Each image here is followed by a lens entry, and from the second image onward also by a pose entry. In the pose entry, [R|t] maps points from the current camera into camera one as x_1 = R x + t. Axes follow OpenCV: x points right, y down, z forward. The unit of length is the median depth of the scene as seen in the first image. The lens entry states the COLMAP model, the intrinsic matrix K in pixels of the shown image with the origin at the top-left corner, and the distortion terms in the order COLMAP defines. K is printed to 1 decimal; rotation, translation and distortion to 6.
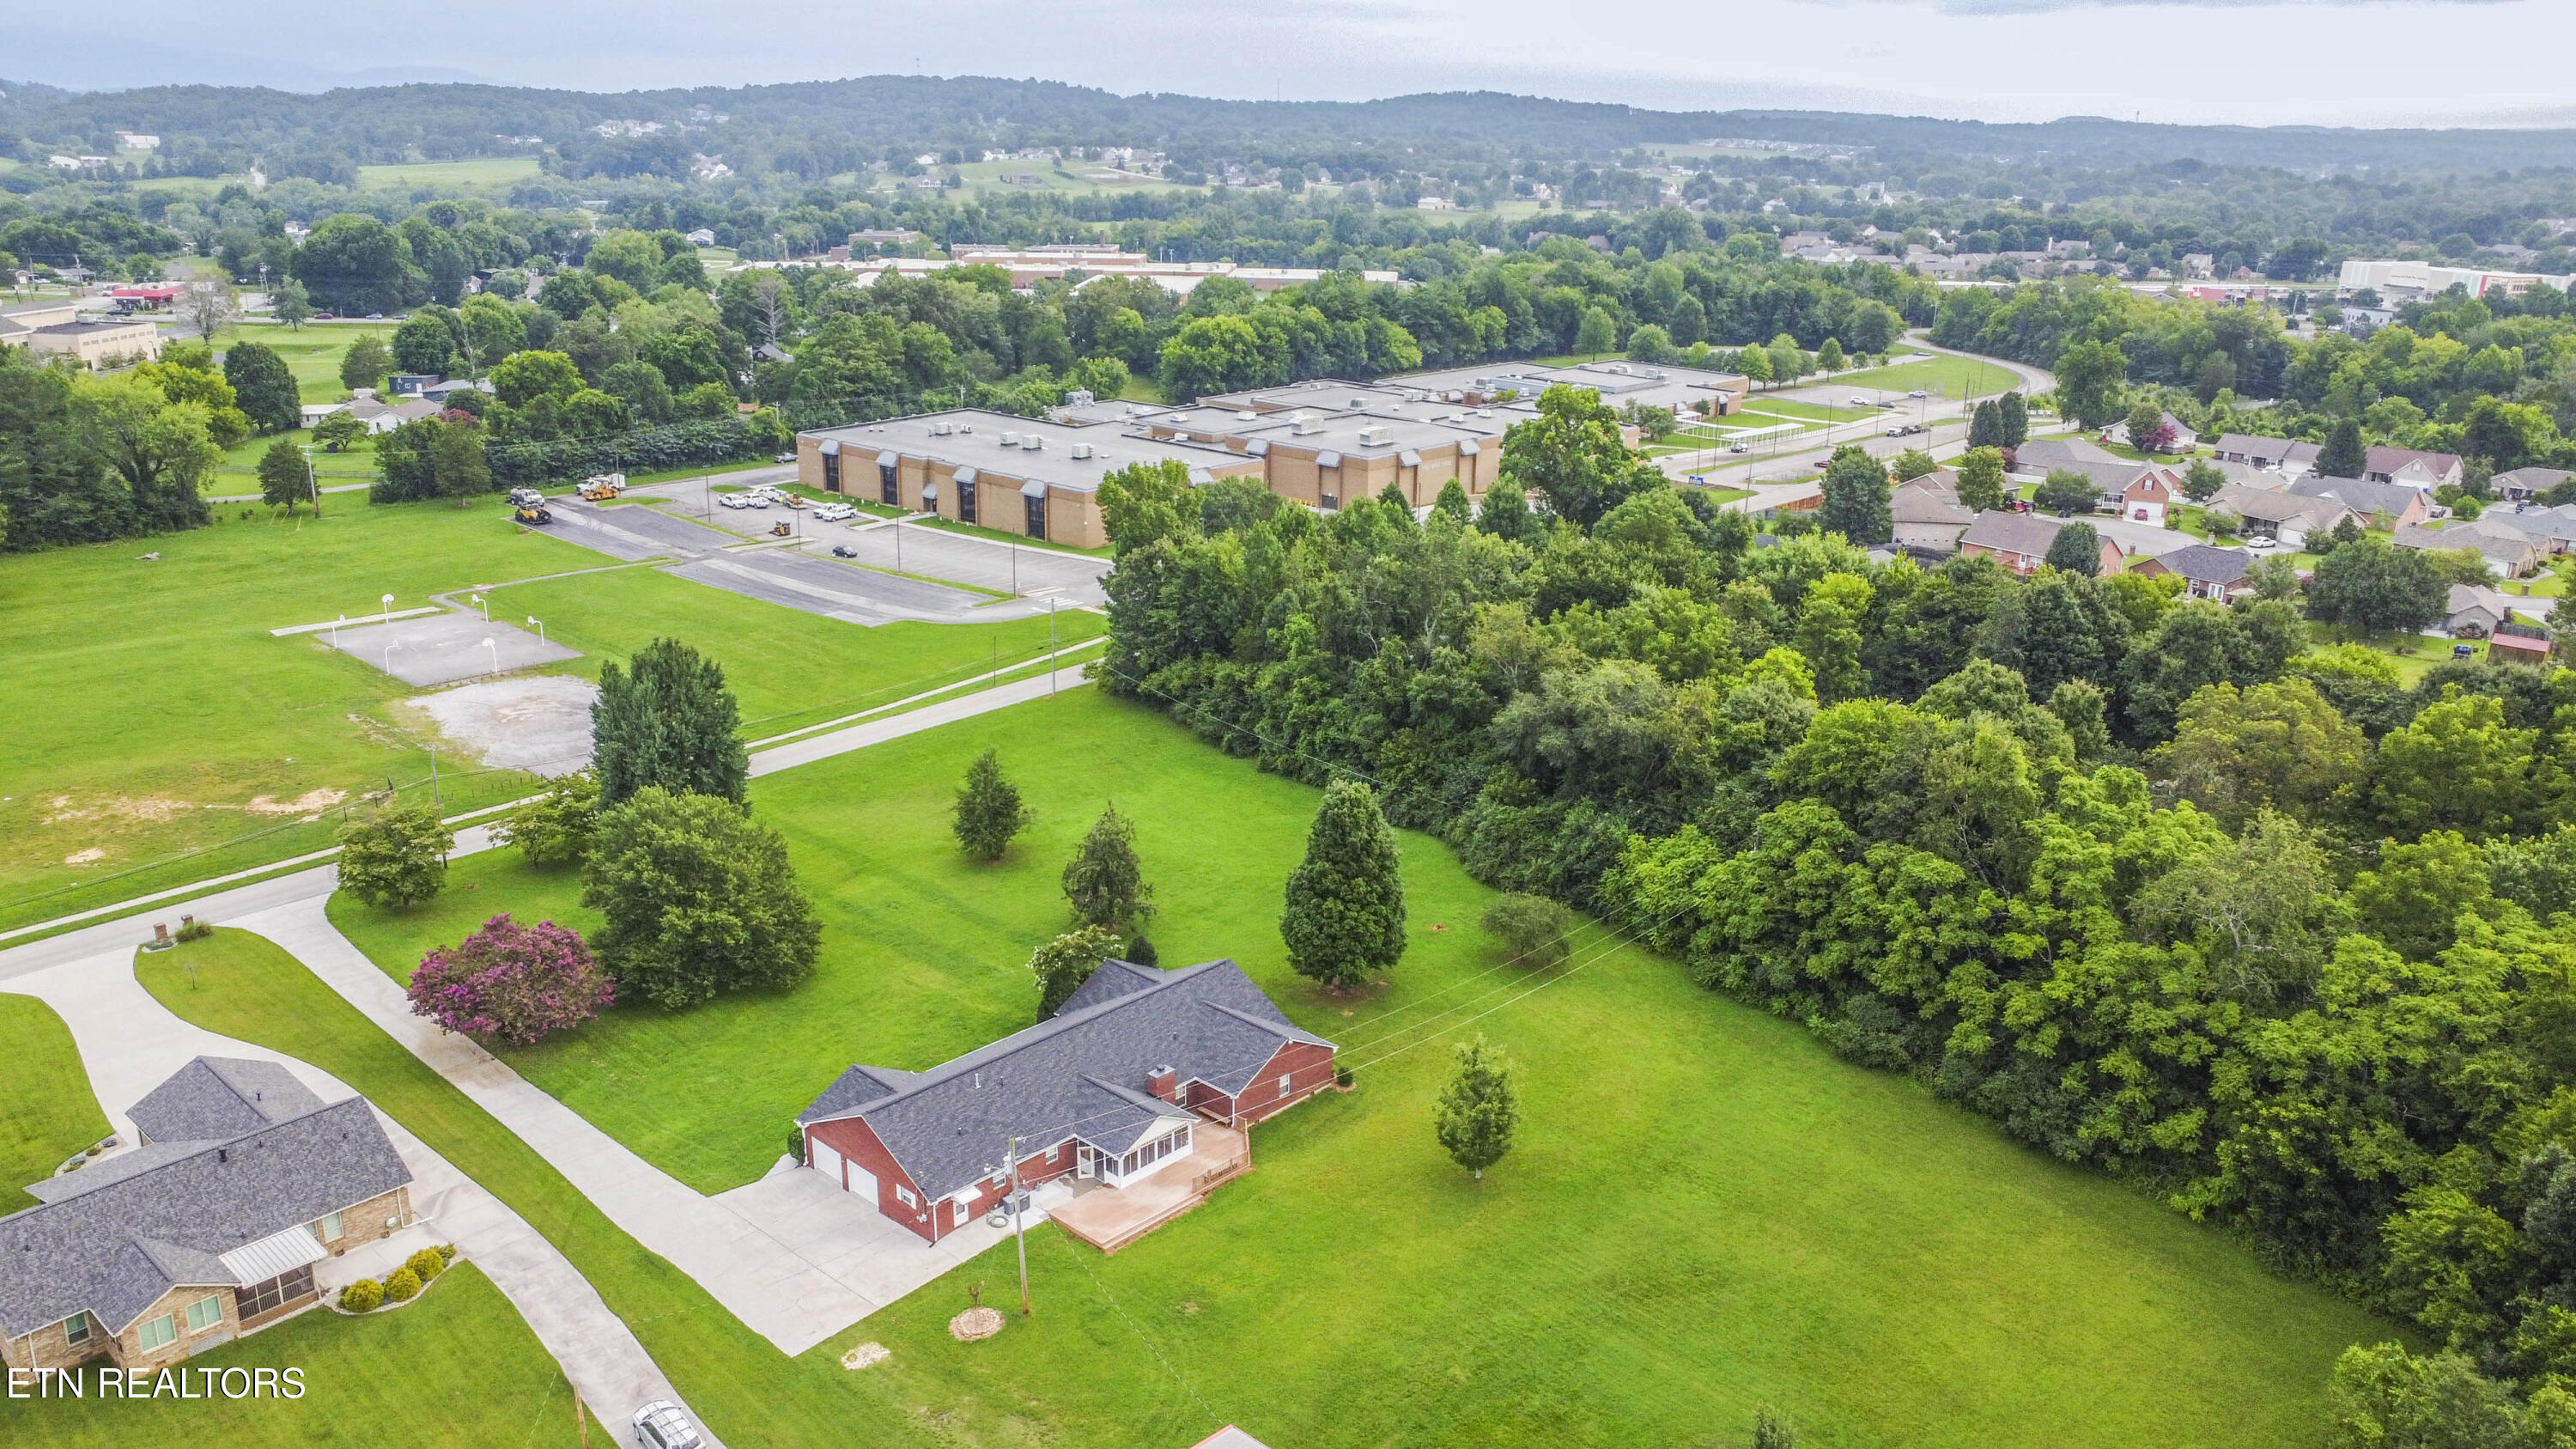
lens RADIAL K [[1906.5, 0, 1287.8], [0, 1906.5, 739.4], [0, 0, 1]] dist [-0.135507, 0.187145]
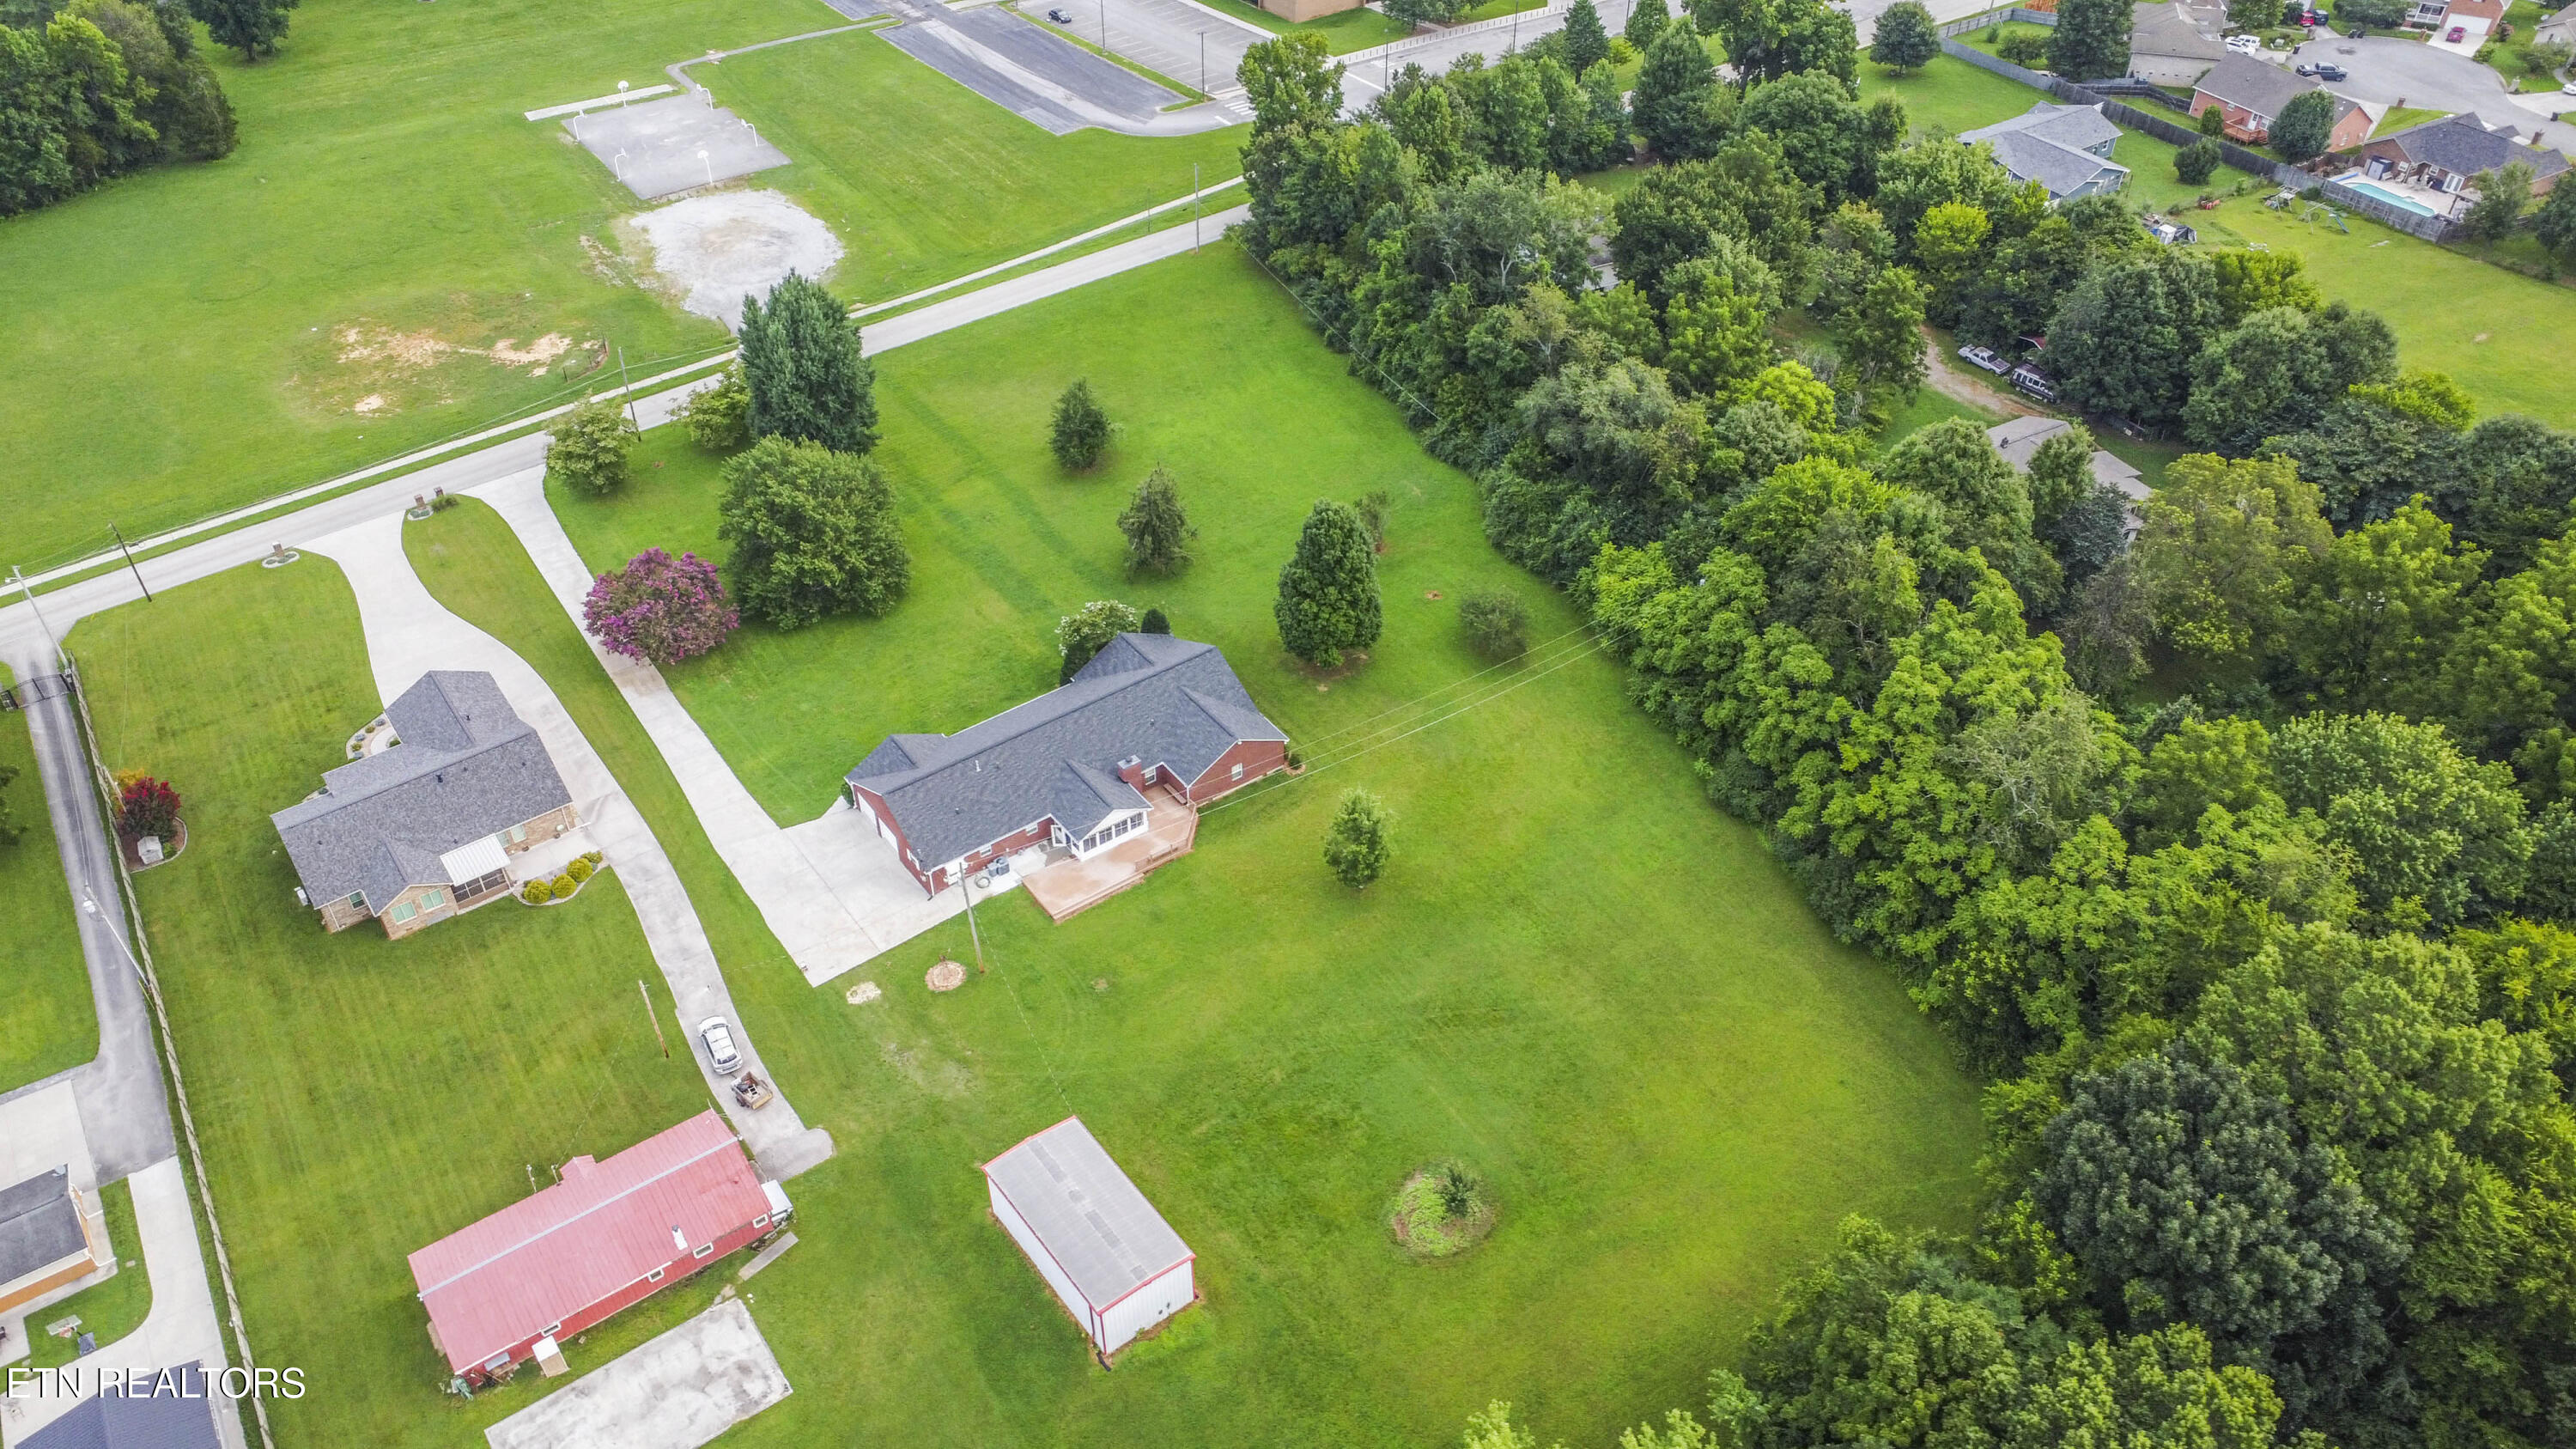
lens RADIAL K [[1916.6, 0, 1278.3], [0, 1916.6, 731.9], [0, 0, 1]] dist [-0.161573, 0.250413]
pose [[0.980411, 0.114855, -0.160007, 0.198069], [-0.046893, 0.925129, 0.376747, -0.279707], [0.191298, -0.361863, 0.912392, -0.105605]]
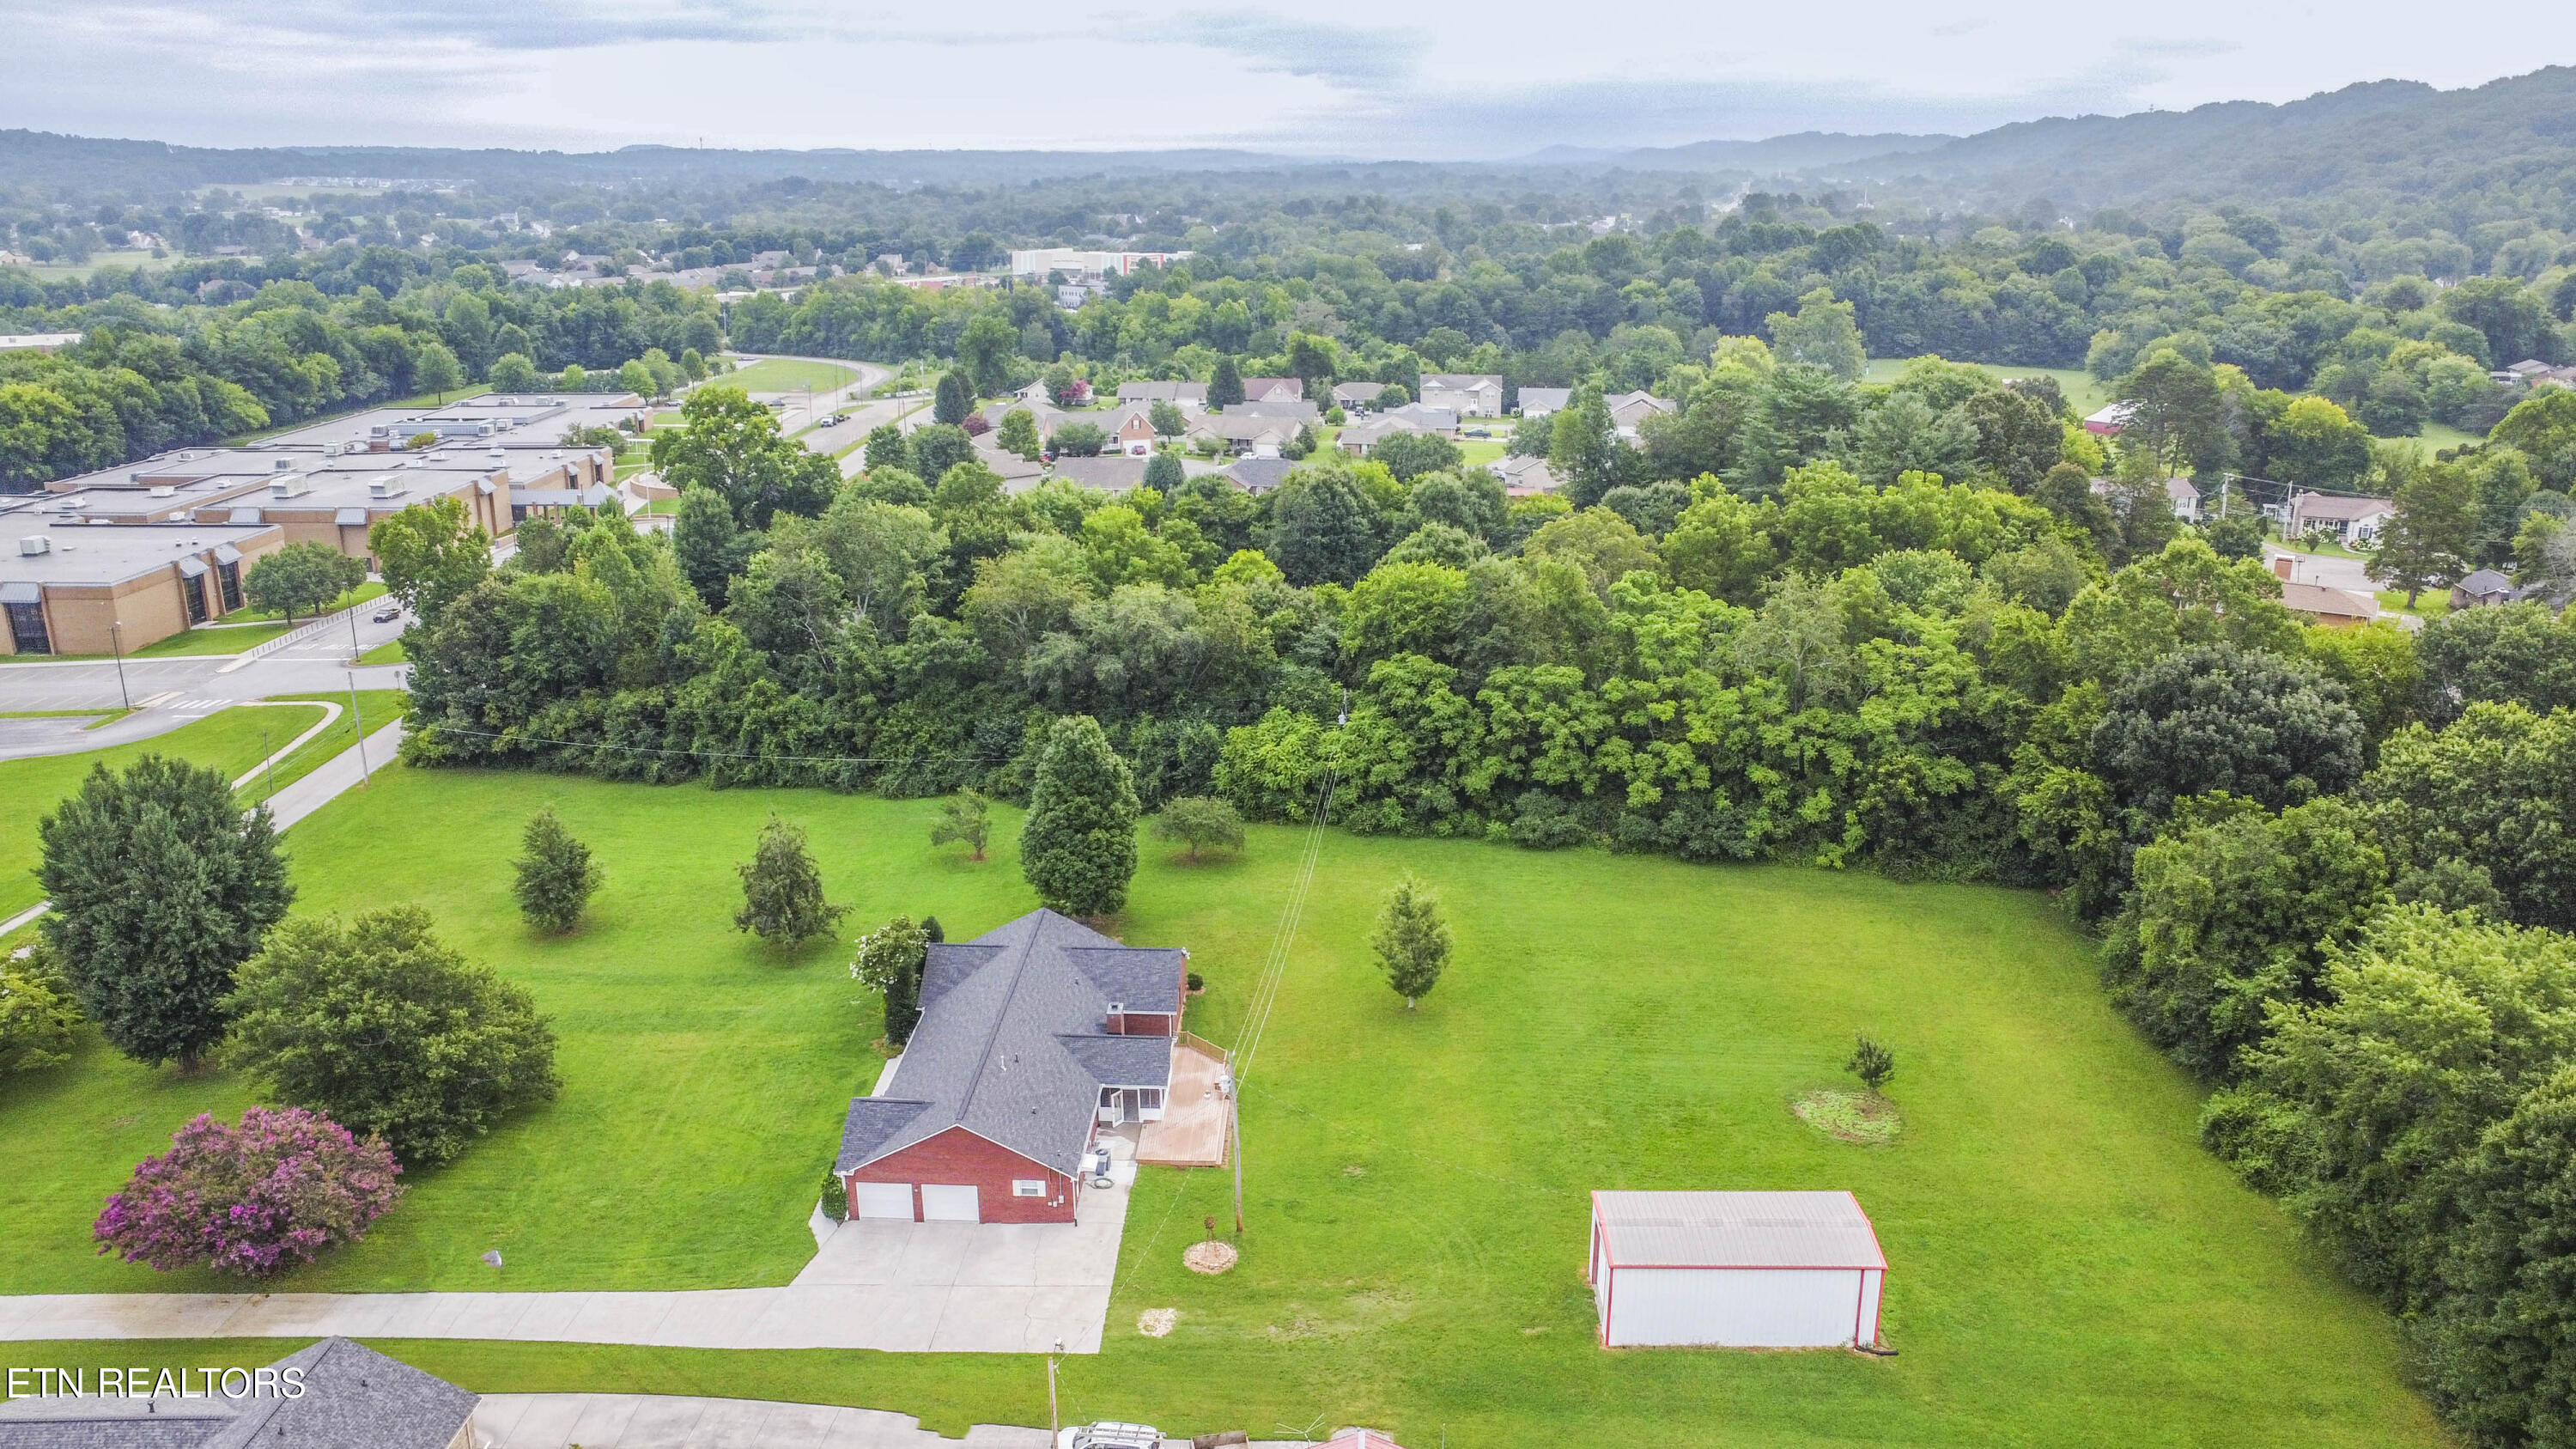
lens RADIAL K [[1906.5, 0, 1287.8], [0, 1906.5, 739.4], [0, 0, 1]] dist [-0.135507, 0.187145]
pose [[0.763865, -0.211321, 0.609798, -0.501261], [0.220208, 0.973511, 0.061519, -0.004599], [-0.606645, 0.087290, 0.790166, 0.122549]]
